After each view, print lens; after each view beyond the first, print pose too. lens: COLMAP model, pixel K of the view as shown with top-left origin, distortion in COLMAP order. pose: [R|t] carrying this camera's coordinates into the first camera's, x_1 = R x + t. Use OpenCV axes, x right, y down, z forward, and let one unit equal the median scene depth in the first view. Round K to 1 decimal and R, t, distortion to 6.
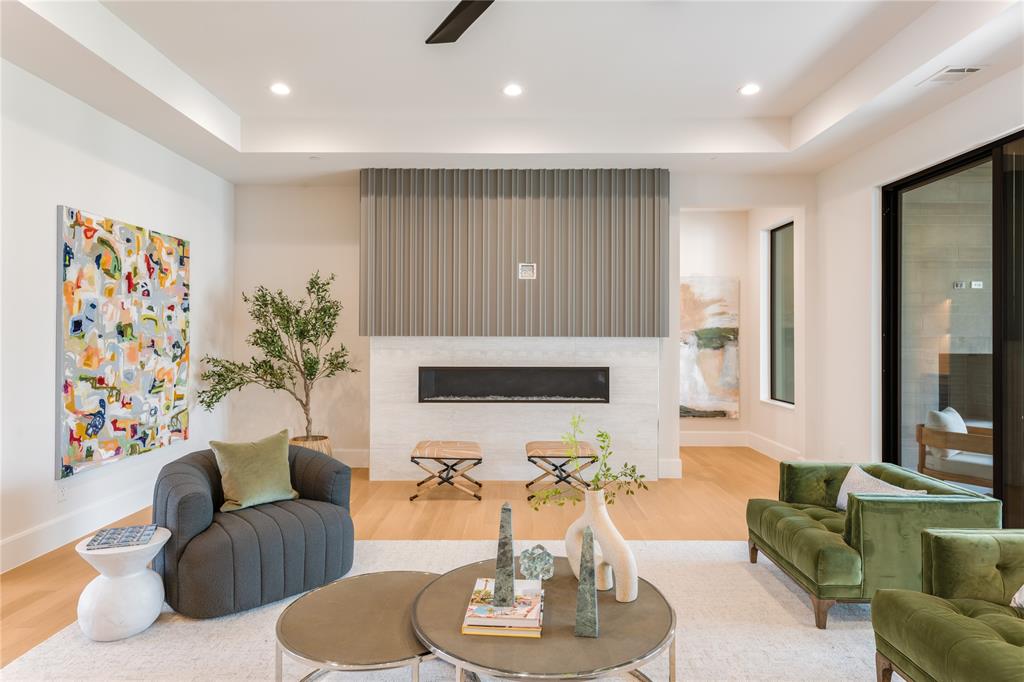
lens RADIAL K [[588.5, 0, 516.4], [0, 588.5, 330.5], [0, 0, 1]] dist [0.017982, -0.002710]
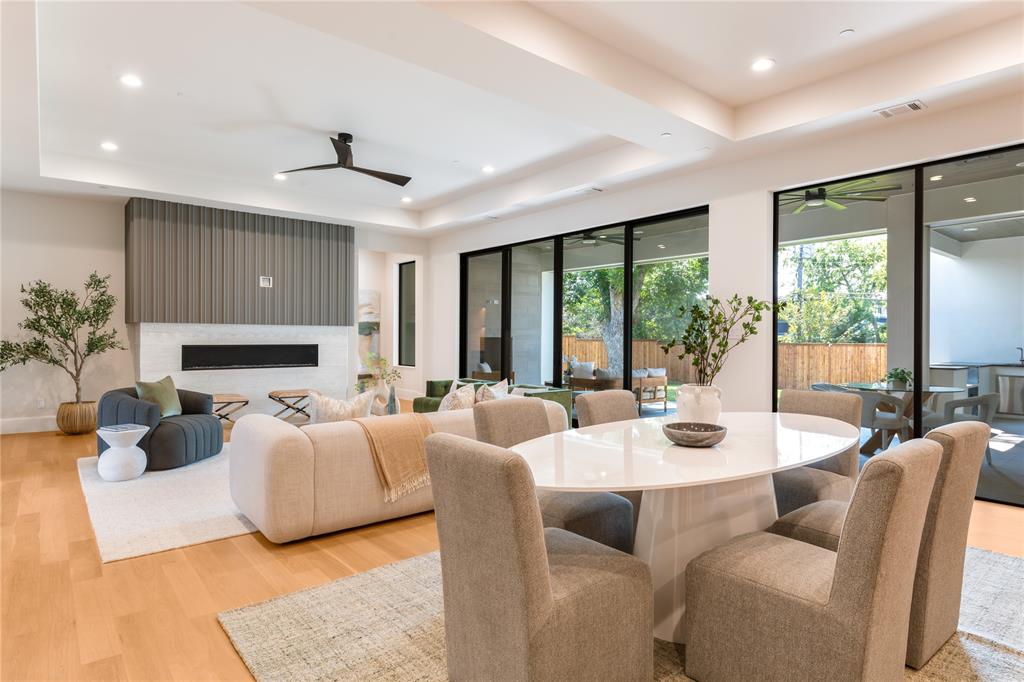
lens RADIAL K [[555.9, 0, 513.3], [0, 555.9, 337.4], [0, 0, 1]] dist [0.009799, 0.000171]
pose [[0.770604, 0.000382, 0.637314, -0.415834], [-0.010869, 0.999862, 0.012542, 0.018868], [-0.637221, -0.016592, 0.770502, -0.536302]]
